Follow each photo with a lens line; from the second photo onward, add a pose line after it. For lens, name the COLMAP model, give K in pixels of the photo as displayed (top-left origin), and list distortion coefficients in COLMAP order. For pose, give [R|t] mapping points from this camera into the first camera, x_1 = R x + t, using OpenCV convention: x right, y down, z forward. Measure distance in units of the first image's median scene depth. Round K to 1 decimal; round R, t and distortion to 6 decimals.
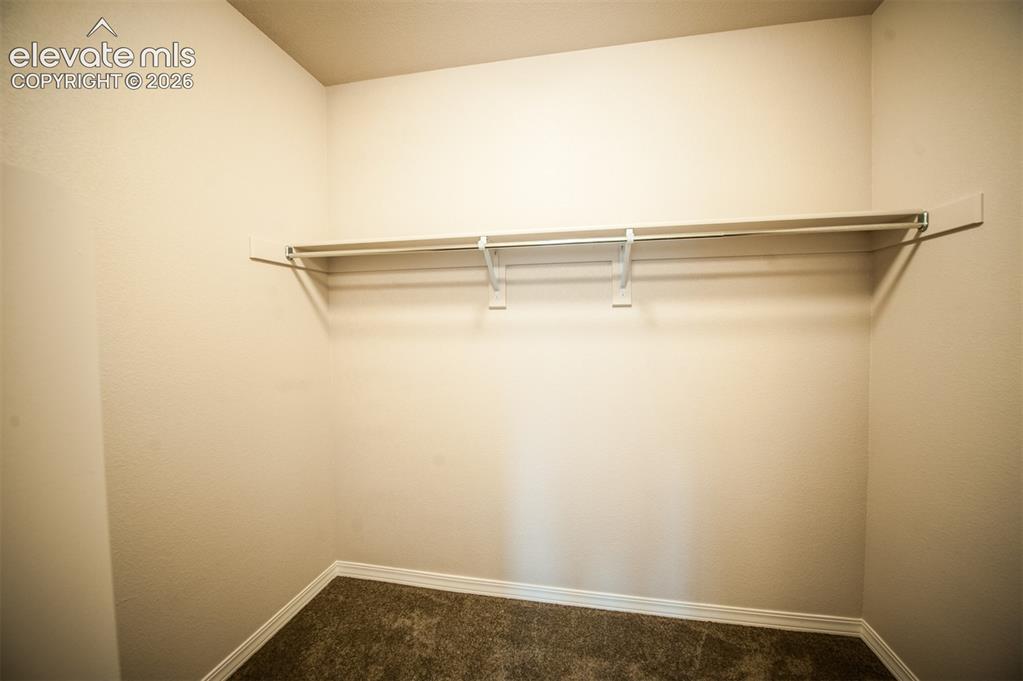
lens RADIAL K [[420.5, 0, 511.0], [0, 420.5, 341.9], [0, 0, 1]] dist [-0.000921, -0.000044]
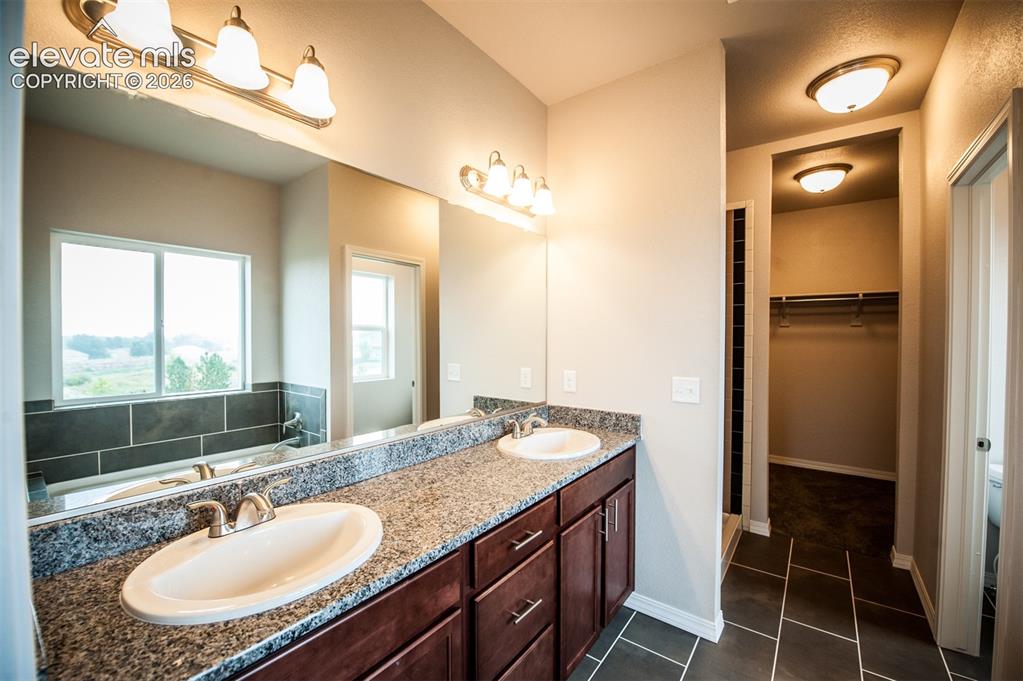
lens RADIAL K [[420.5, 0, 513.2], [0, 420.5, 339.9], [0, 0, 1]] dist [-0.000921, -0.000044]
pose [[0.908099, 0.024319, -0.418050, -0.418983], [-0.039589, 0.998827, -0.027893, 0.111664], [0.416881, 0.041880, 0.907996, -1.640027]]
